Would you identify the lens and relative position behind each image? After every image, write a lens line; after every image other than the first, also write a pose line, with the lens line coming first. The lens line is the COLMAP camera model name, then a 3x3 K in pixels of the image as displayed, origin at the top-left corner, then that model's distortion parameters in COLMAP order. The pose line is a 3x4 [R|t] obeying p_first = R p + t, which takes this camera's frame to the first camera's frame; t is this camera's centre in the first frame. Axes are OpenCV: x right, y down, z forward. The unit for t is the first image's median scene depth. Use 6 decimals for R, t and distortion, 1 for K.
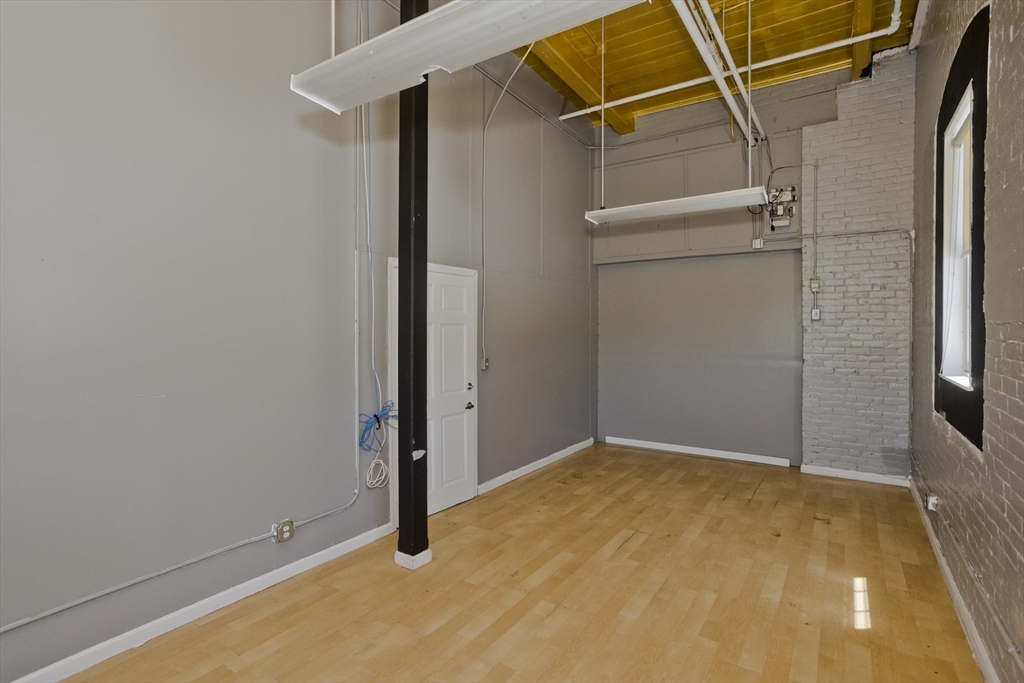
lens RADIAL K [[518.6, 0, 482.2], [0, 518.6, 335.0], [0, 0, 1]] dist [-0.055041, 0.033005]
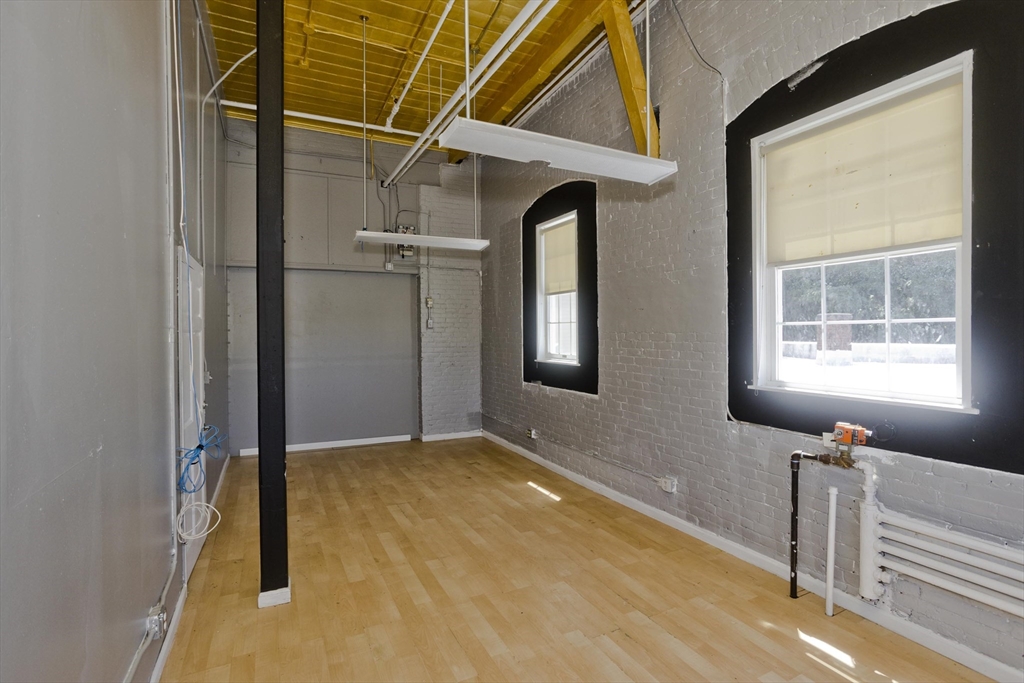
lens RADIAL K [[528.9, 0, 544.2], [0, 528.9, 336.0], [0, 0, 1]] dist [-0.041405, 0.001474]
pose [[0.421373, -0.007010, 0.906860, -0.629048], [0.012881, 0.999916, 0.001745, -0.008297], [-0.906796, 0.010946, 0.421427, 0.157103]]
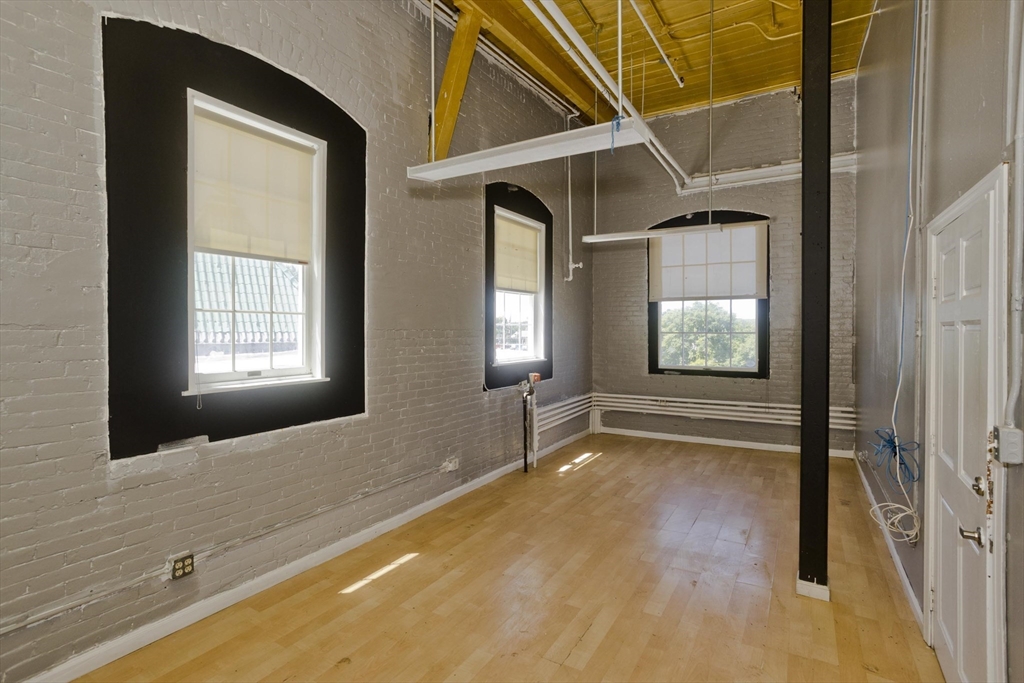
lens RADIAL K [[490.1, 0, 517.2], [0, 490.1, 334.3], [0, 0, 1]] dist [-0.051873, 0.034015]
pose [[-0.993857, 0.004927, -0.110563, 0.394059], [0.002730, 0.999796, 0.020011, -0.022093], [0.110639, 0.019586, -0.993668, 1.477255]]
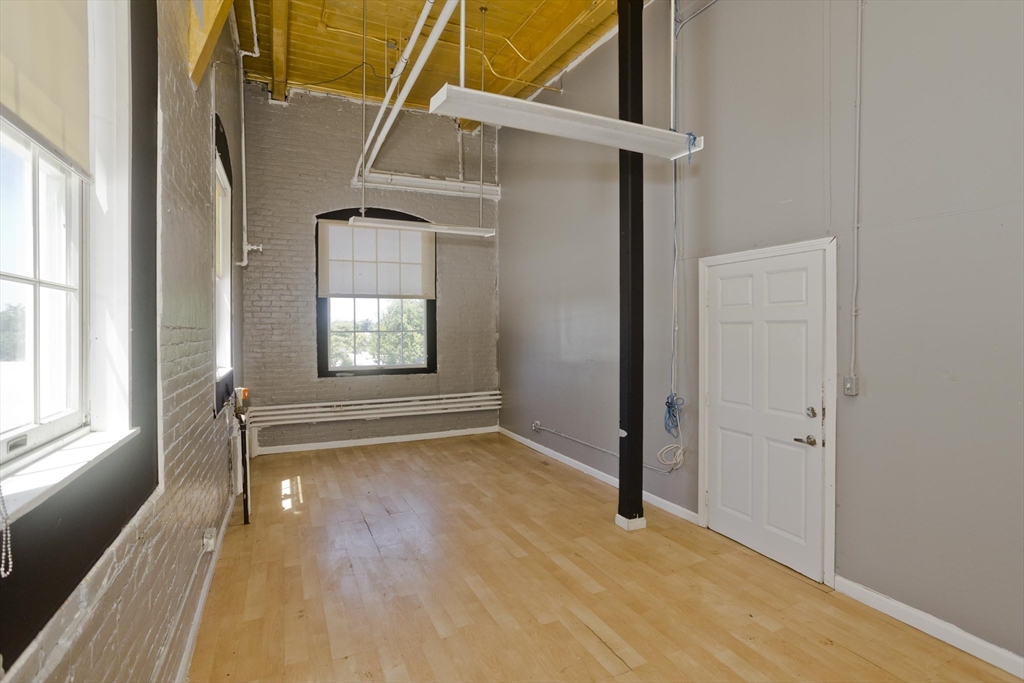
lens RADIAL K [[490.1, 0, 517.2], [0, 490.1, 334.3], [0, 0, 1]] dist [-0.051873, 0.034015]
pose [[-0.480853, 0.015851, -0.876658, 0.803507], [-0.002395, 0.999809, 0.019391, -0.015558], [0.876798, 0.011424, -0.480723, 1.087349]]
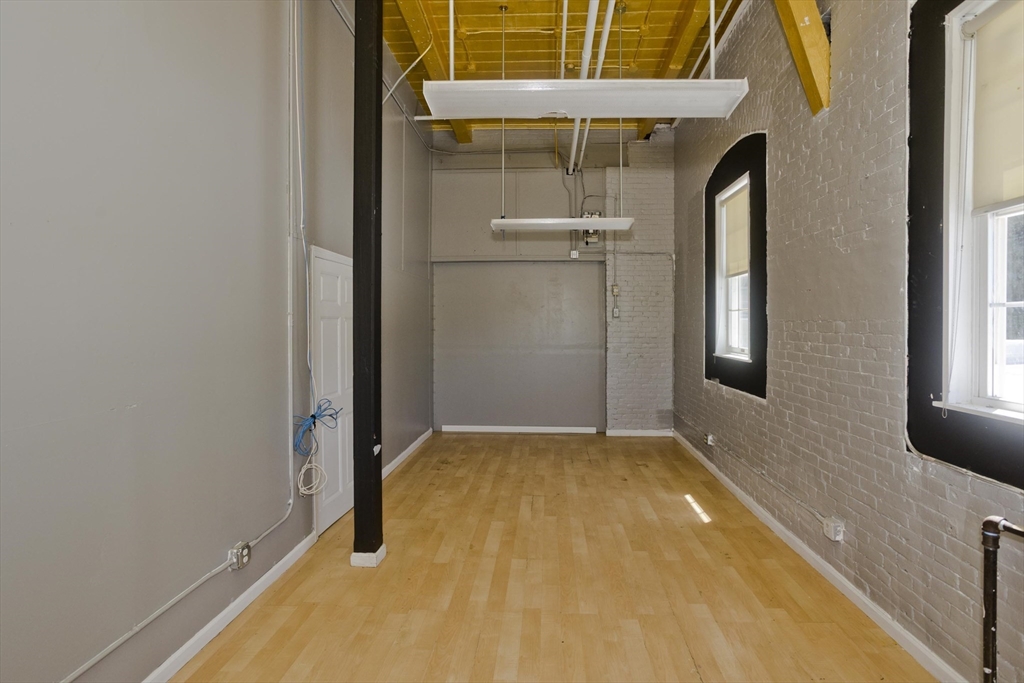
lens RADIAL K [[538.4, 0, 526.0], [0, 538.4, 330.7], [0, 0, 1]] dist [-0.064546, 0.049993]
pose [[0.829895, -0.004825, 0.557898, -0.374948], [0.003961, 0.999988, 0.002756, 0.000474], [-0.557905, -0.000078, 0.829905, -0.010127]]
